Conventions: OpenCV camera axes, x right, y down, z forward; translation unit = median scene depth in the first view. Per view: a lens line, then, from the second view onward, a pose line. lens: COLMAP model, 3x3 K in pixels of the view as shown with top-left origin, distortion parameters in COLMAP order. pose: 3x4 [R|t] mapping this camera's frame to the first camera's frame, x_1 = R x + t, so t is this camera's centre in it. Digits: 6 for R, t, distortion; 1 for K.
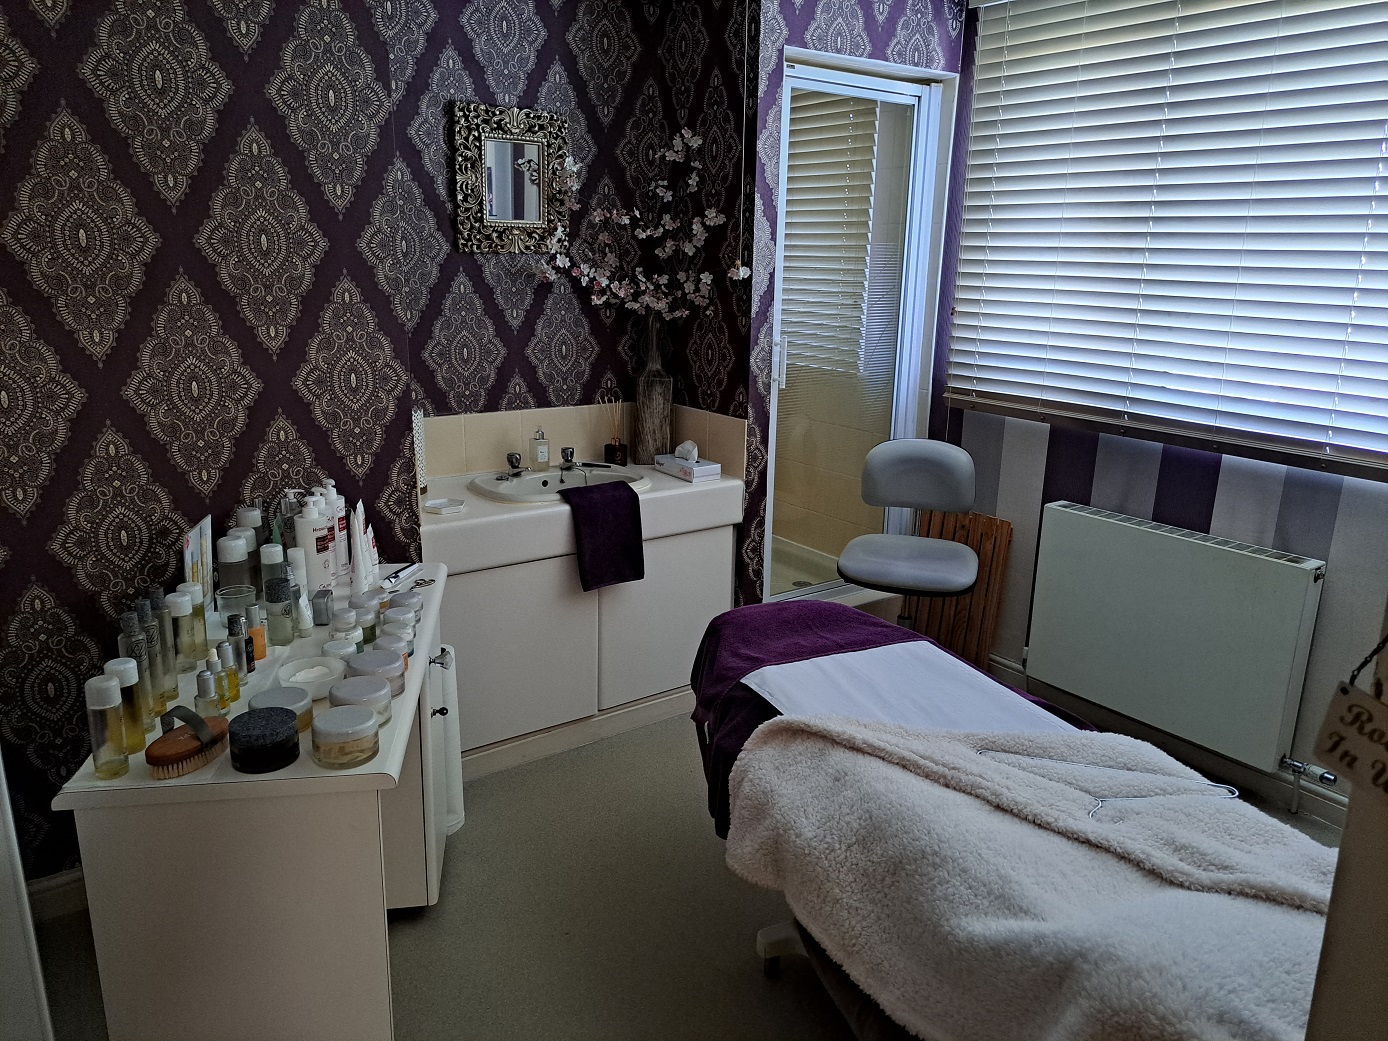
lens RADIAL K [[1012.2, 0, 673.8], [0, 1012.2, 511.1], [0, 0, 1]] dist [0.080926, -0.096914]
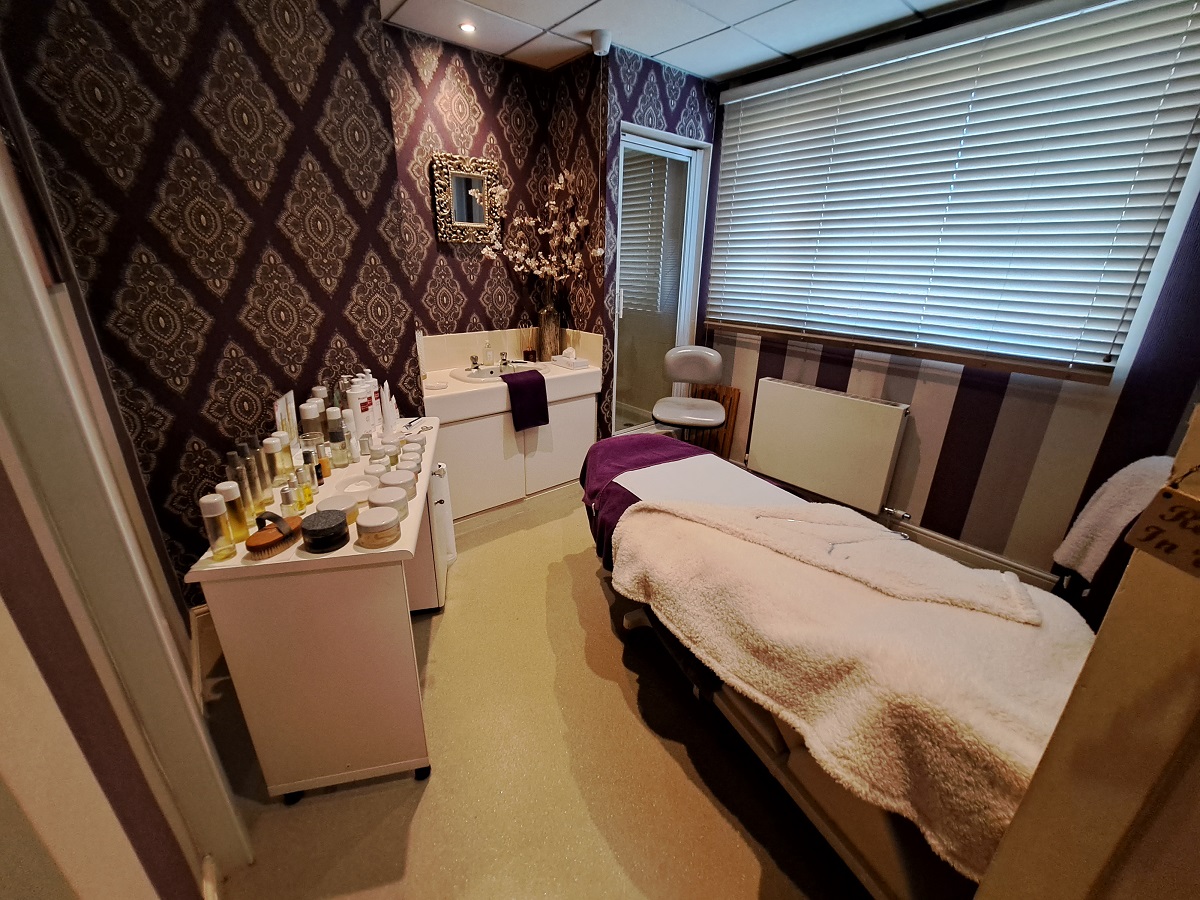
lens RADIAL K [[480.2, 0, 580.2], [0, 480.2, 436.7], [0, 0, 1]] dist [-0.001178, -0.010149]
pose [[0.997703, -0.025778, 0.062647, -0.029778], [0.019806, 0.995362, 0.094139, 0.010408], [-0.064783, -0.092682, 0.993586, 0.140605]]
